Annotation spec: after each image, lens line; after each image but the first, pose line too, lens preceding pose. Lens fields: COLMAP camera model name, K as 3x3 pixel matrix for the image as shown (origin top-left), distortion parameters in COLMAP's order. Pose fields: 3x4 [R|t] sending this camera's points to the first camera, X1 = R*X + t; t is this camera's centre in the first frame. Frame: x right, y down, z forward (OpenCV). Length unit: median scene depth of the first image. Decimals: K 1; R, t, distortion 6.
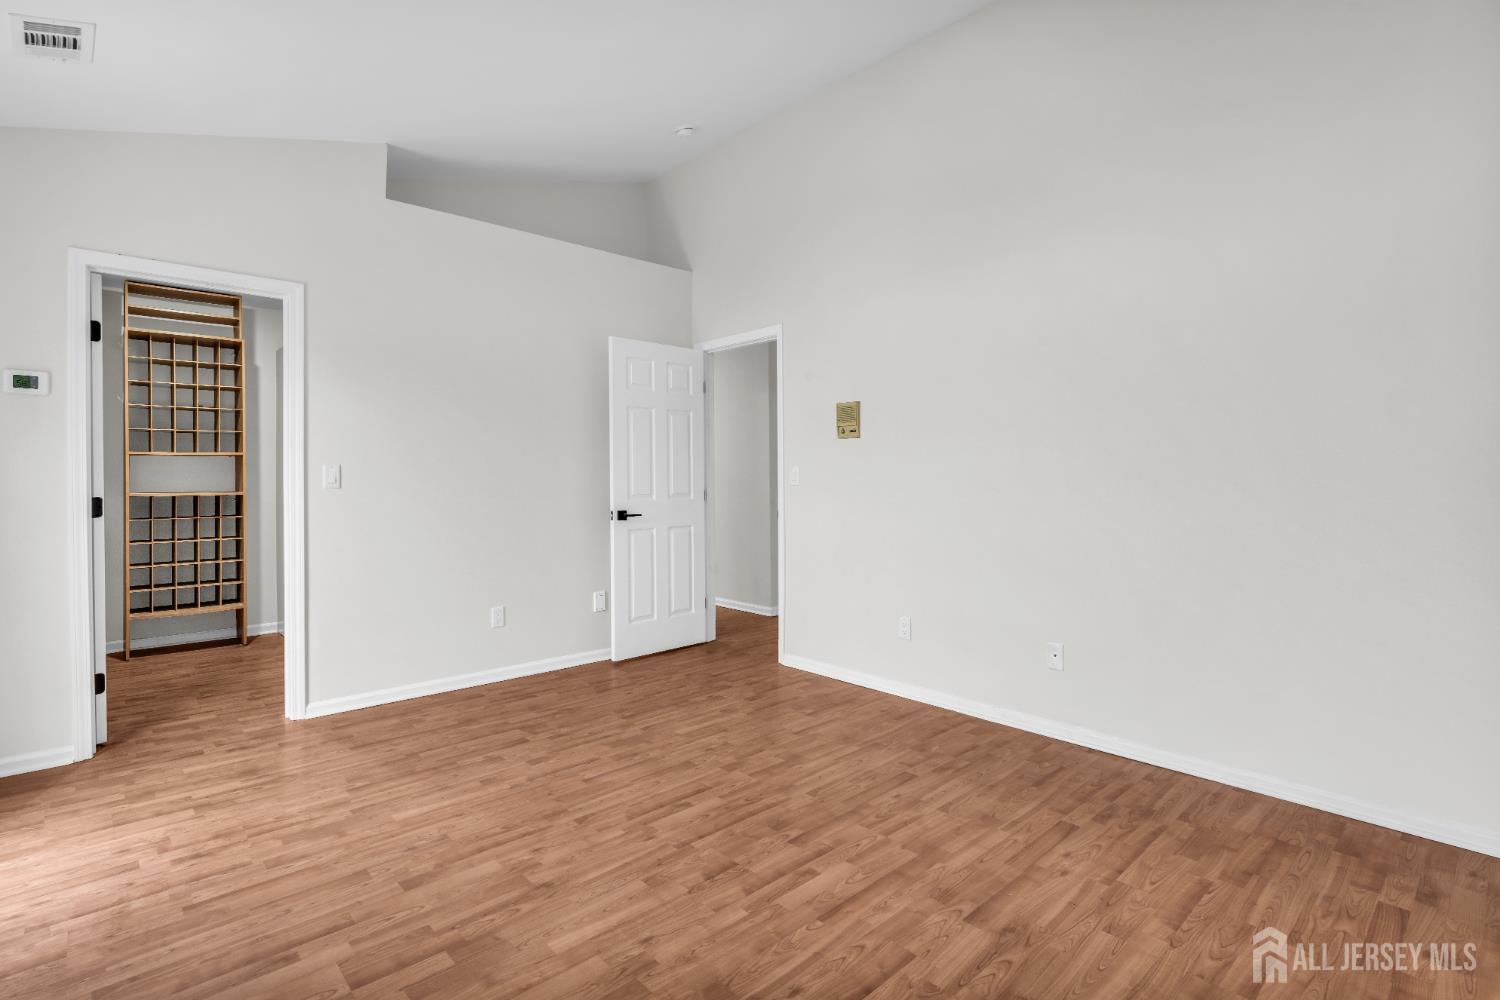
lens RADIAL K [[731.5, 0, 751.6], [0, 731.5, 501.8], [0, 0, 1]] dist [-0.000867, -0.000539]
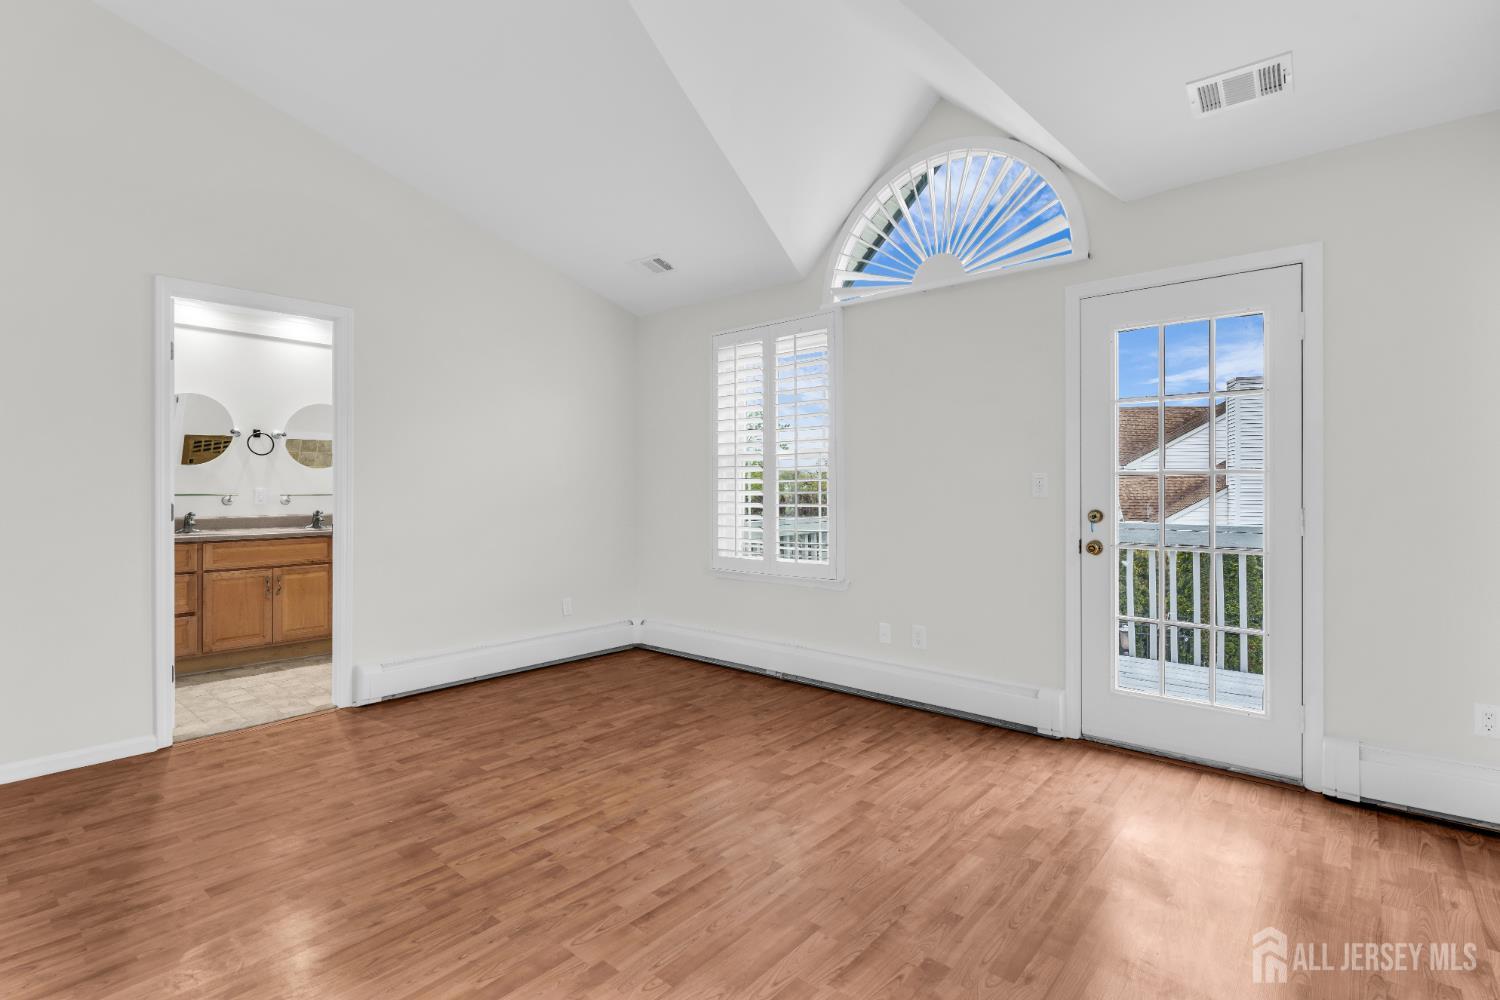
lens RADIAL K [[731.5, 0, 751.6], [0, 731.5, 501.8], [0, 0, 1]] dist [-0.000867, -0.000539]
pose [[-0.993100, 0.002835, -0.117234, -0.107150], [-0.002772, 0.998861, 0.047638, -0.066570], [0.117236, 0.047634, -0.991961, 2.048660]]
